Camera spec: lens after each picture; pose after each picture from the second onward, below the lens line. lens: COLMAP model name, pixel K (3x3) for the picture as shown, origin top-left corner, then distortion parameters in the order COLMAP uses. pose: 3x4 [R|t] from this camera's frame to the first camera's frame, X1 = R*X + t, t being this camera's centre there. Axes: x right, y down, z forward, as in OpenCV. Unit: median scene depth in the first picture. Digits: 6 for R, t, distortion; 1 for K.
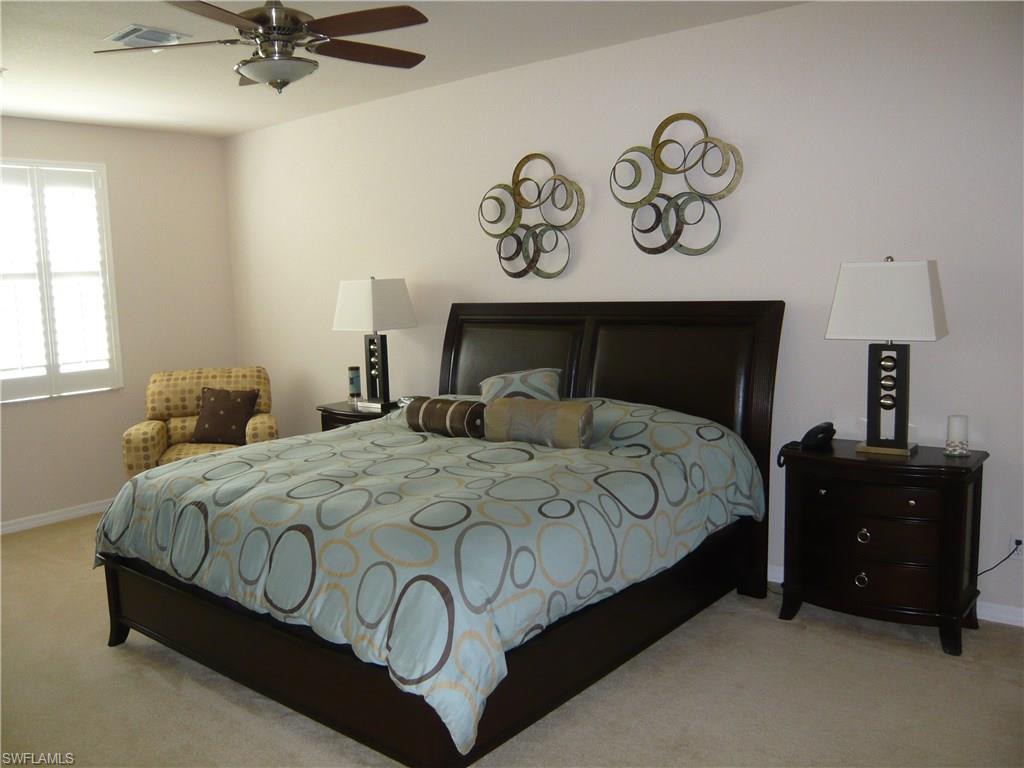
lens RADIAL K [[864.7, 0, 508.1], [0, 864.7, 388.6], [0, 0, 1]] dist [-0.089134, 0.014276]
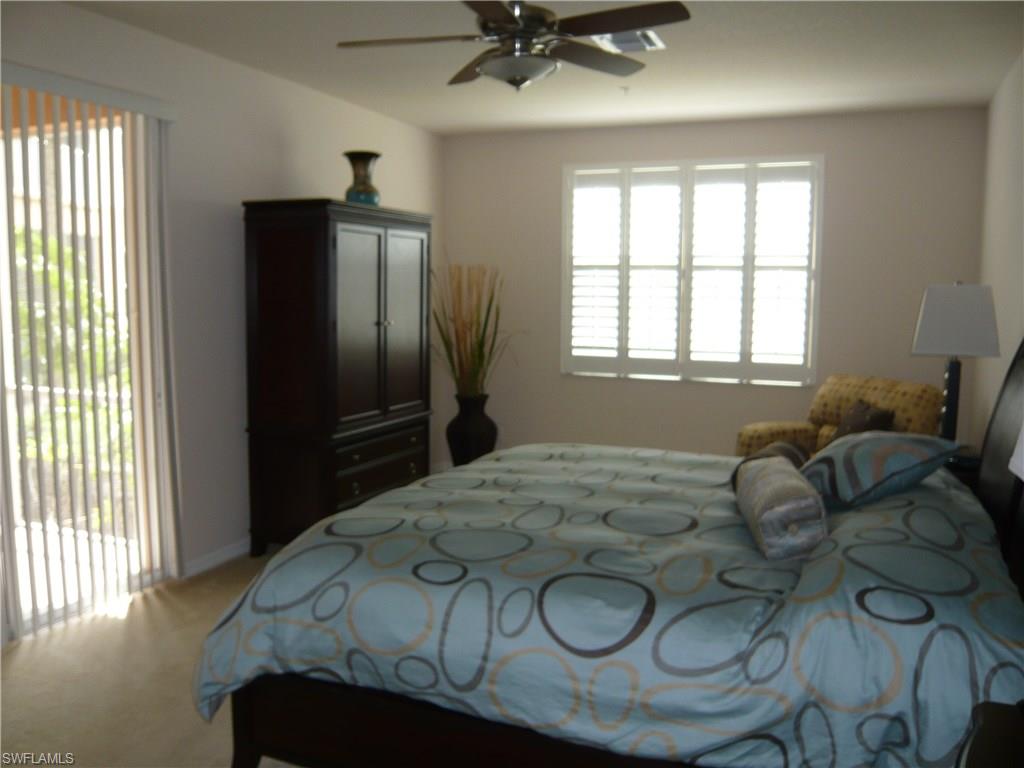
lens RADIAL K [[864.7, 0, 508.1], [0, 864.7, 388.6], [0, 0, 1]] dist [-0.089134, 0.014276]
pose [[0.285531, 0.145413, -0.947273, 0.418904], [-0.136959, 0.984468, 0.109840, -0.064398], [0.948533, 0.098375, 0.301012, 0.416312]]
